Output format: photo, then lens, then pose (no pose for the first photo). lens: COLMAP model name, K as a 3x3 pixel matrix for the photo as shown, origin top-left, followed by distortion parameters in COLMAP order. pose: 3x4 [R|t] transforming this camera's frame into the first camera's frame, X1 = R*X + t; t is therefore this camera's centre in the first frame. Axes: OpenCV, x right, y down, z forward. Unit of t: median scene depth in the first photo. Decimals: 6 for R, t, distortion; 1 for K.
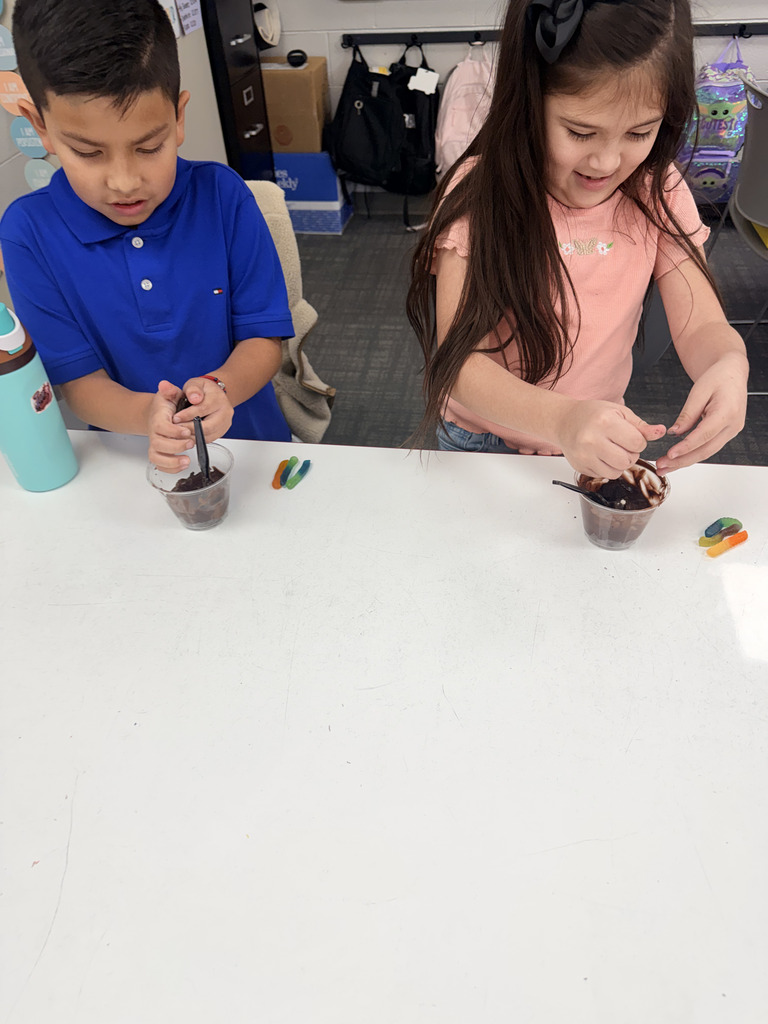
lens RADIAL K [[725.9, 0, 385.2], [0, 725.9, 513.7], [0, 0, 1]] dist [0.008185, -0.005609]
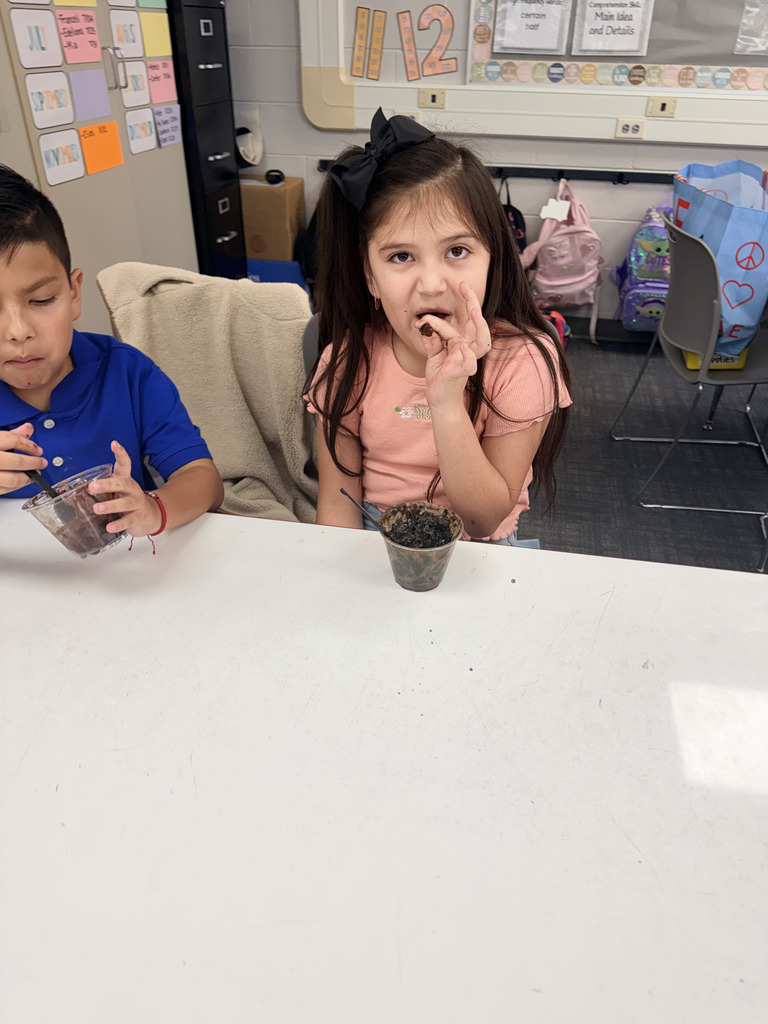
lens RADIAL K [[725.9, 0, 384.6], [0, 725.9, 520.2], [0, 0, 1]] dist [0.008185, -0.005609]
pose [[0.997859, 0.065298, 0.003798, 0.069645], [-0.064165, 0.988500, -0.136934, 0.012593], [-0.012696, 0.136397, 0.990573, 0.002023]]
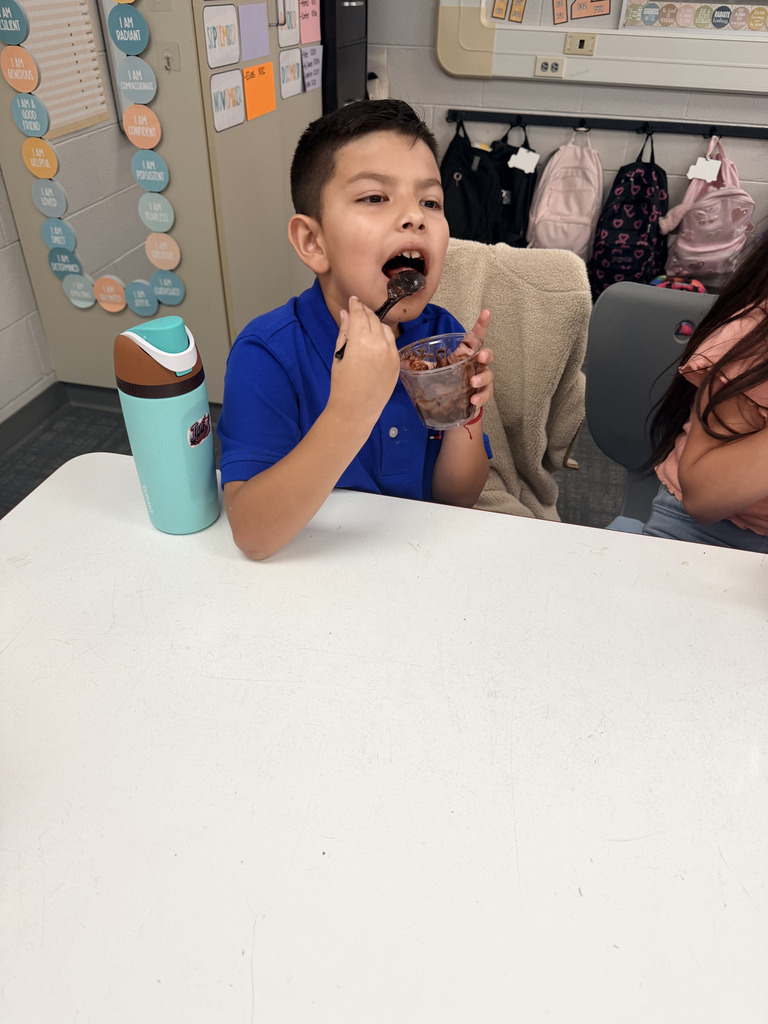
lens RADIAL K [[725.9, 0, 380.6], [0, 725.9, 512.7], [0, 0, 1]] dist [0.008185, -0.005609]
pose [[0.994215, 0.103977, -0.026947, -0.067460], [-0.106015, 0.990235, -0.090524, -0.001556], [0.017272, 0.092857, 0.995530, 0.043957]]
